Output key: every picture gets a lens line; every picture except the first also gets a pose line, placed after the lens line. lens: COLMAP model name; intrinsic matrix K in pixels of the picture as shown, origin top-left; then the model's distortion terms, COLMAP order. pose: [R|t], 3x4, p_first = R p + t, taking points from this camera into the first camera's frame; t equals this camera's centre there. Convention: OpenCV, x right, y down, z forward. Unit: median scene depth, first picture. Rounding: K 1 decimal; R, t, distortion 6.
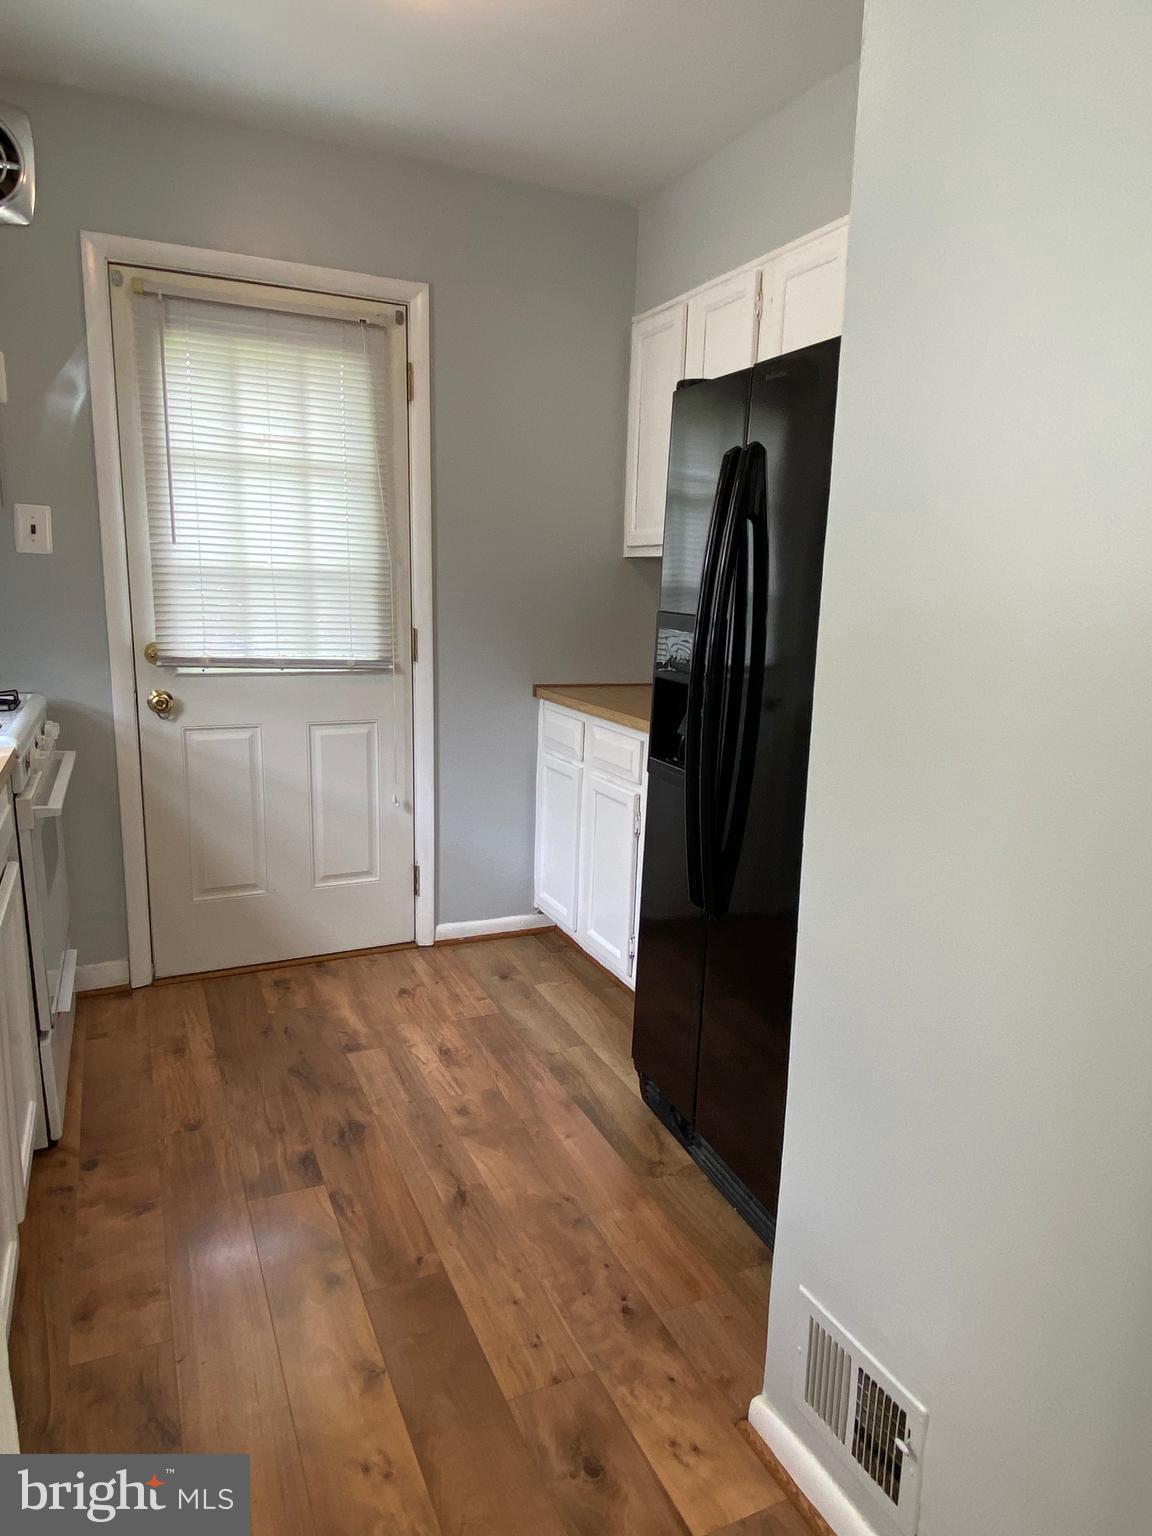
lens RADIAL K [[952.4, 0, 585.1], [0, 952.4, 770.0], [0, 0, 1]] dist [0.041504, -0.050221]
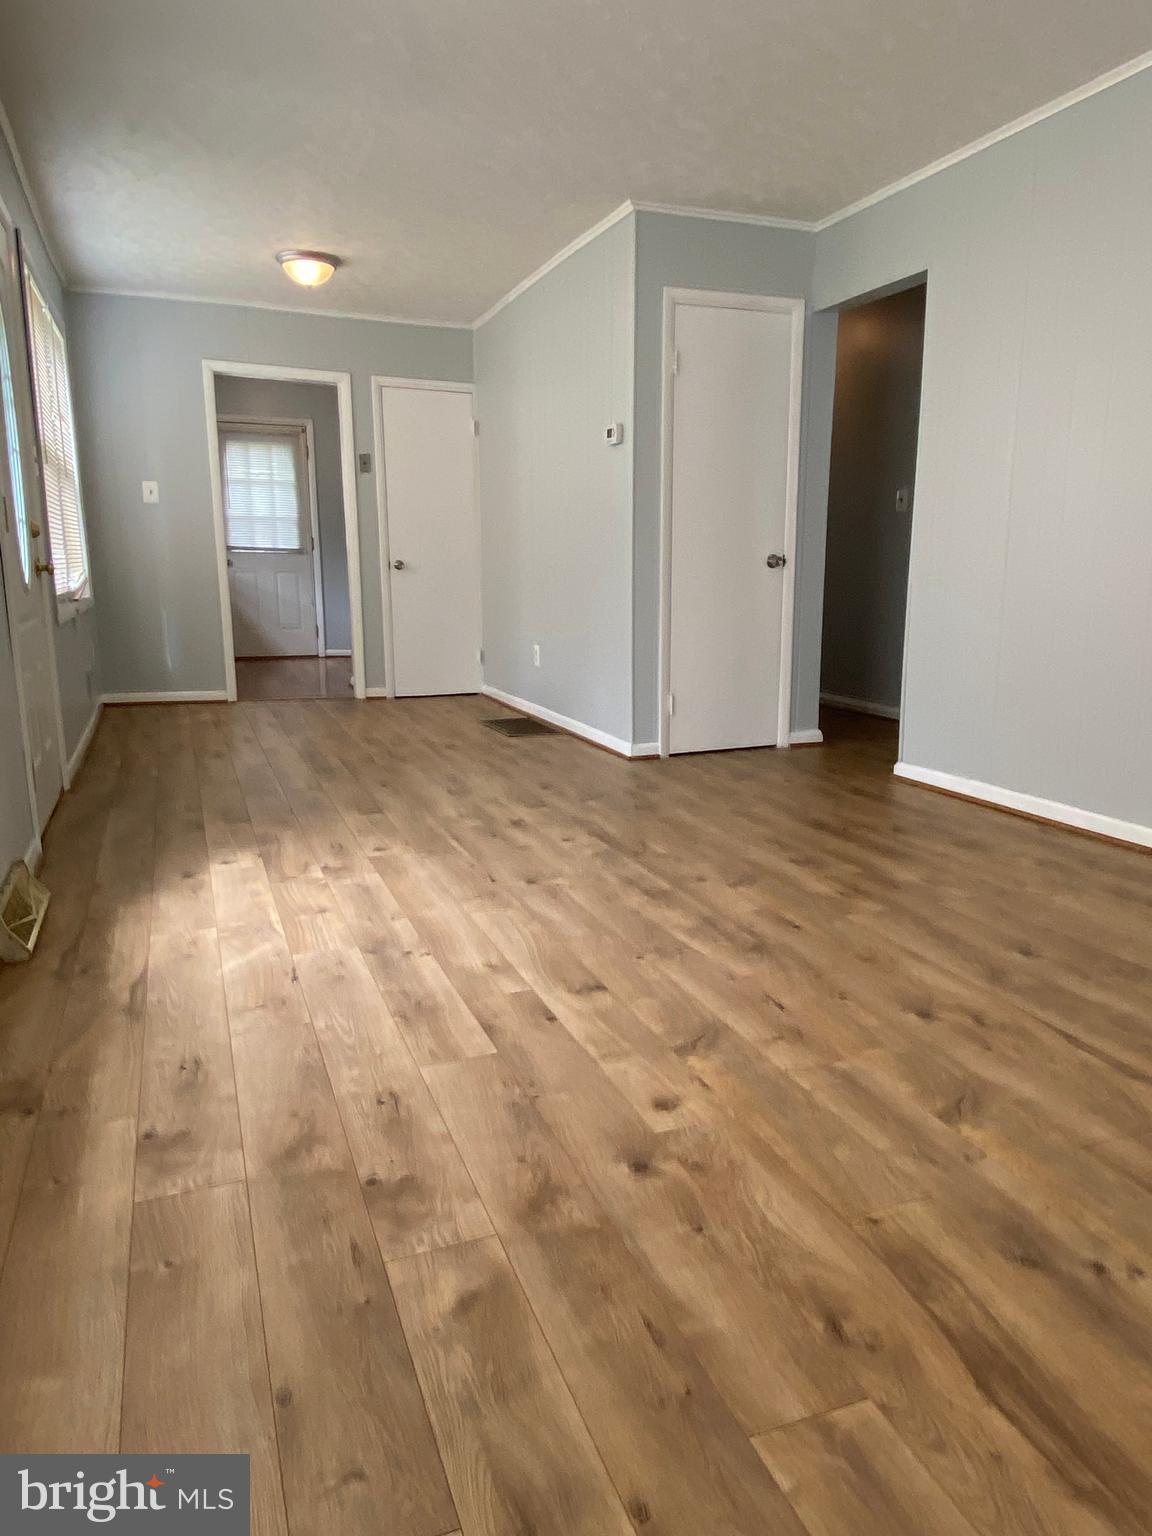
lens RADIAL K [[1045.5, 0, 589.7], [0, 1045.5, 765.9], [0, 0, 1]] dist [0.050980, -0.007813]
pose [[0.997305, -0.009778, -0.072719, 1.004848], [0.009676, 0.999952, -0.001761, 0.632541], [0.072732, 0.001053, 0.997351, -2.392743]]
